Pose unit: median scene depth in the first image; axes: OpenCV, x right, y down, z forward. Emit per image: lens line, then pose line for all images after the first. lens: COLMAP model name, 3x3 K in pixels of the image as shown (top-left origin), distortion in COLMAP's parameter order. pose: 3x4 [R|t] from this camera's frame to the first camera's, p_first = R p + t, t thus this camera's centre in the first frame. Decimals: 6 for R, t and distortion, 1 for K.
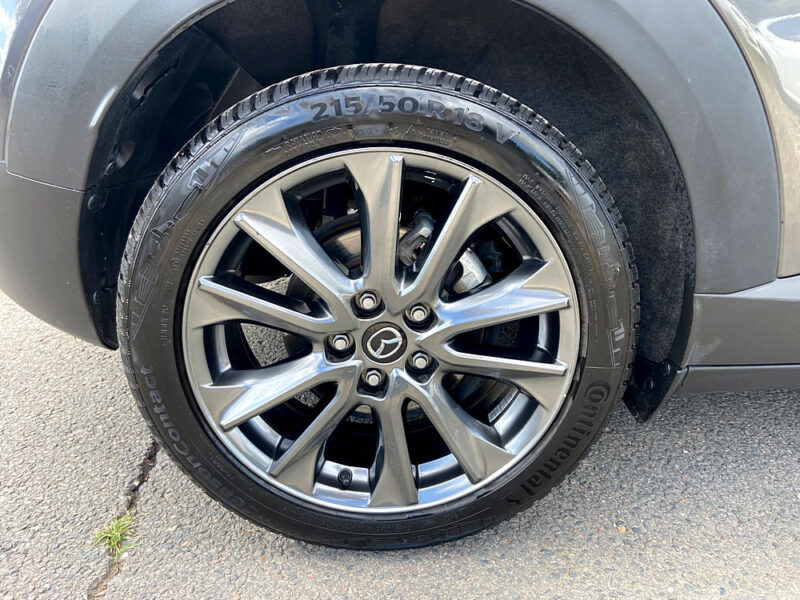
lens RADIAL K [[605.9, 0, 400.2], [0, 605.9, 305.2], [0, 0, 1]] dist [0.087363, -0.108873]
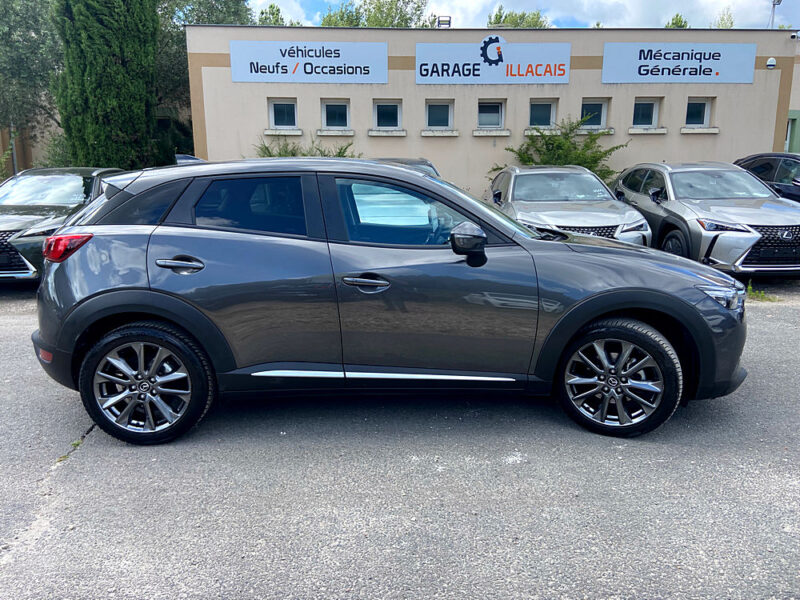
lens RADIAL K [[605.9, 0, 398.8], [0, 605.9, 279.6], [0, 0, 1]] dist [0.087363, -0.108873]
pose [[0.999462, -0.020233, -0.025799, 1.769510], [0.015576, 0.985425, -0.169397, 0.078239], [0.028850, 0.168905, 0.985210, -3.069935]]
